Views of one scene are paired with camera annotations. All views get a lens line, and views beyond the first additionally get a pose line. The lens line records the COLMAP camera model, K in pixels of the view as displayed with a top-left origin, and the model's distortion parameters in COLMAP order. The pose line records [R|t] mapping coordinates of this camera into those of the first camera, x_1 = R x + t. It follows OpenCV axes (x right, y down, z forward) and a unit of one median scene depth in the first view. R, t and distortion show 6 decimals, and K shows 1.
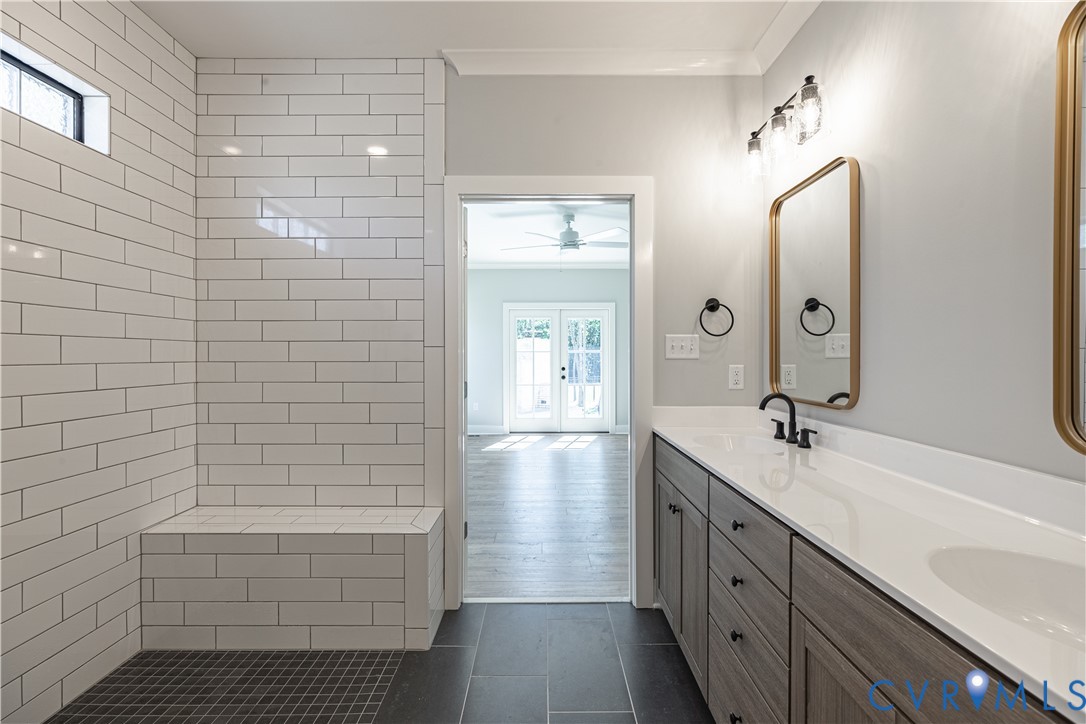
lens RADIAL K [[495.4, 0, 542.2], [0, 495.4, 360.1], [0, 0, 1]] dist [-0.002310, -0.000100]
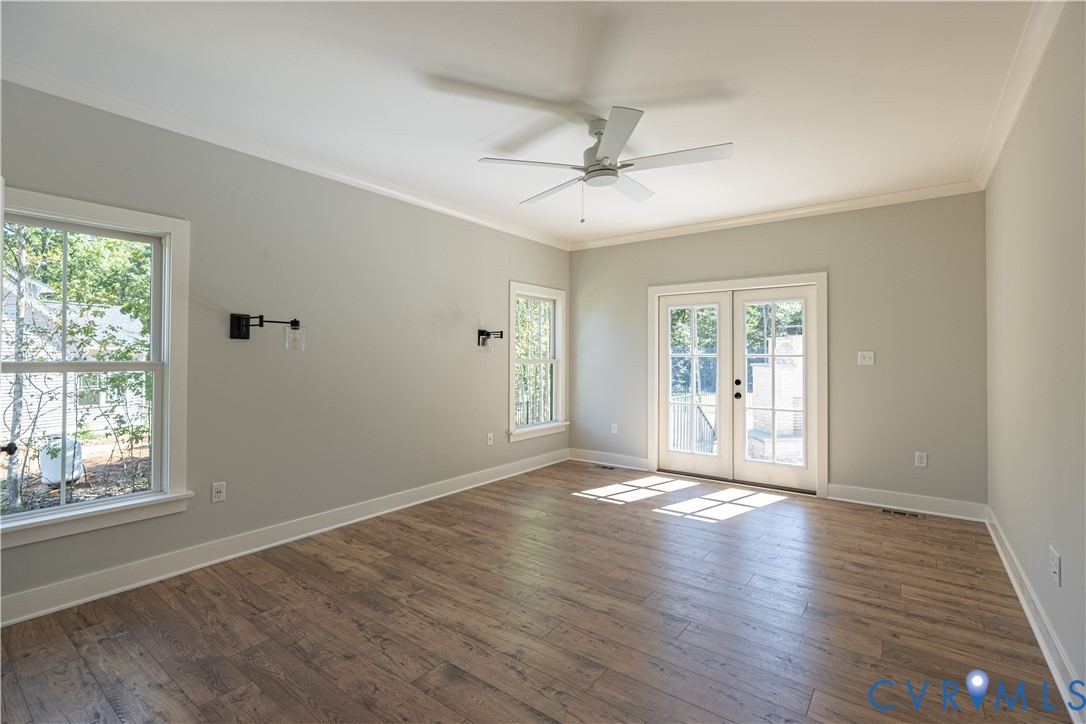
lens RADIAL K [[495.4, 0, 543.3], [0, 495.4, 357.0], [0, 0, 1]] dist [-0.002310, -0.000100]
pose [[0.782418, 0.001353, -0.622752, 0.247870], [-0.008381, 0.999930, -0.008358, -0.007445], [0.622697, 0.011759, 0.782375, 0.342109]]
